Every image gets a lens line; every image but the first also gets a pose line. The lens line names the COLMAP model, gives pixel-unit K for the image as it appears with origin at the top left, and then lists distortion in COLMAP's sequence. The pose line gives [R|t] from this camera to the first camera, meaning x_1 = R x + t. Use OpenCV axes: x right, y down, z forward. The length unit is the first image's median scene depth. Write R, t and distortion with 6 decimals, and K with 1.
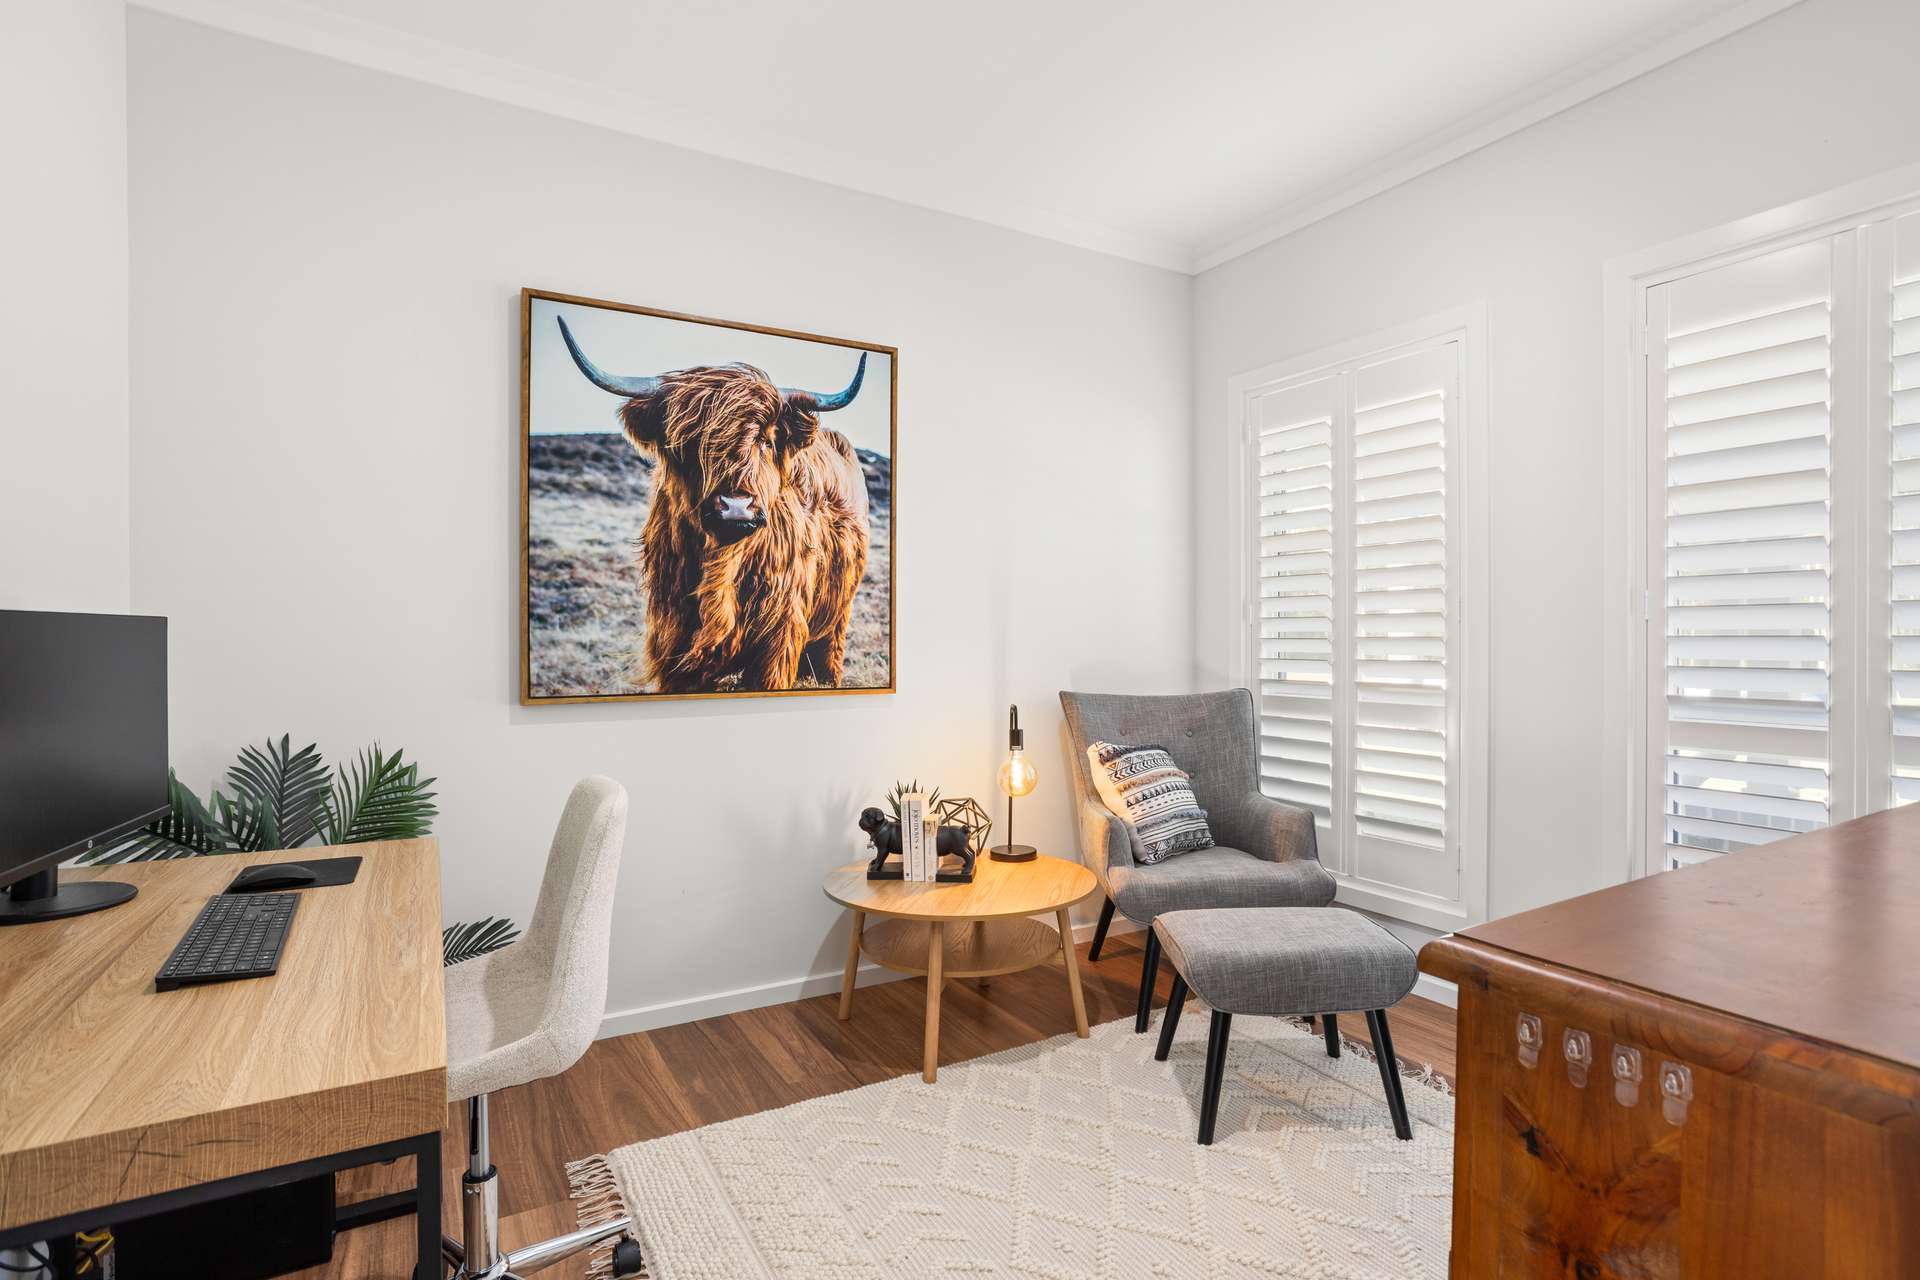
lens RADIAL K [[959.1, 0, 963.5], [0, 959.1, 624.1], [0, 0, 1]] dist [-0.004741, -0.000004]
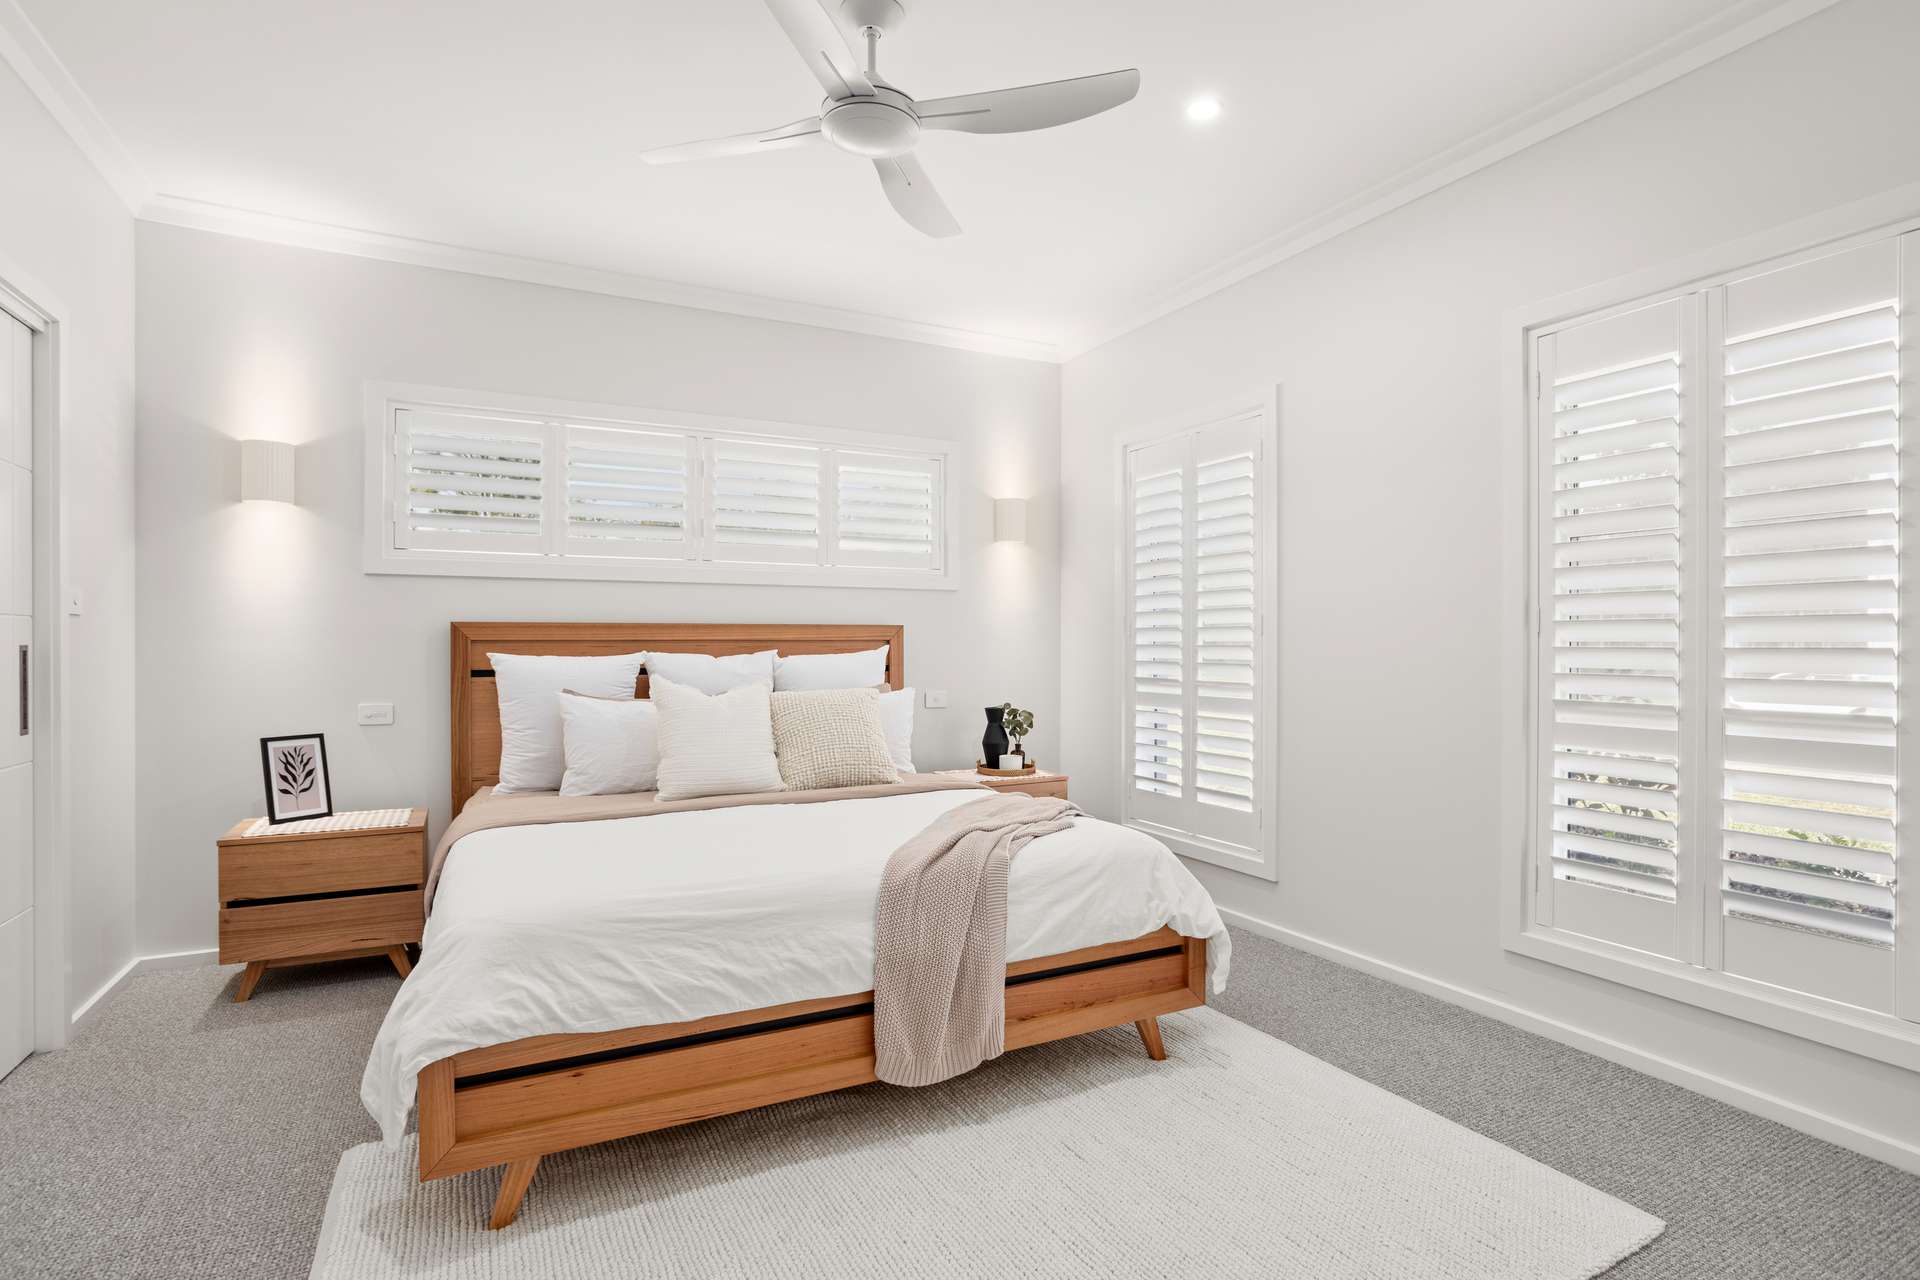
lens RADIAL K [[959.1, 0, 957.1], [0, 959.1, 649.8], [0, 0, 1]] dist [-0.004741, -0.000004]
pose [[0.998878, 0.008158, -0.046654, 0.104372], [-0.007170, 0.999747, 0.021297, -0.003372], [0.046816, -0.020938, 0.998684, -0.187264]]
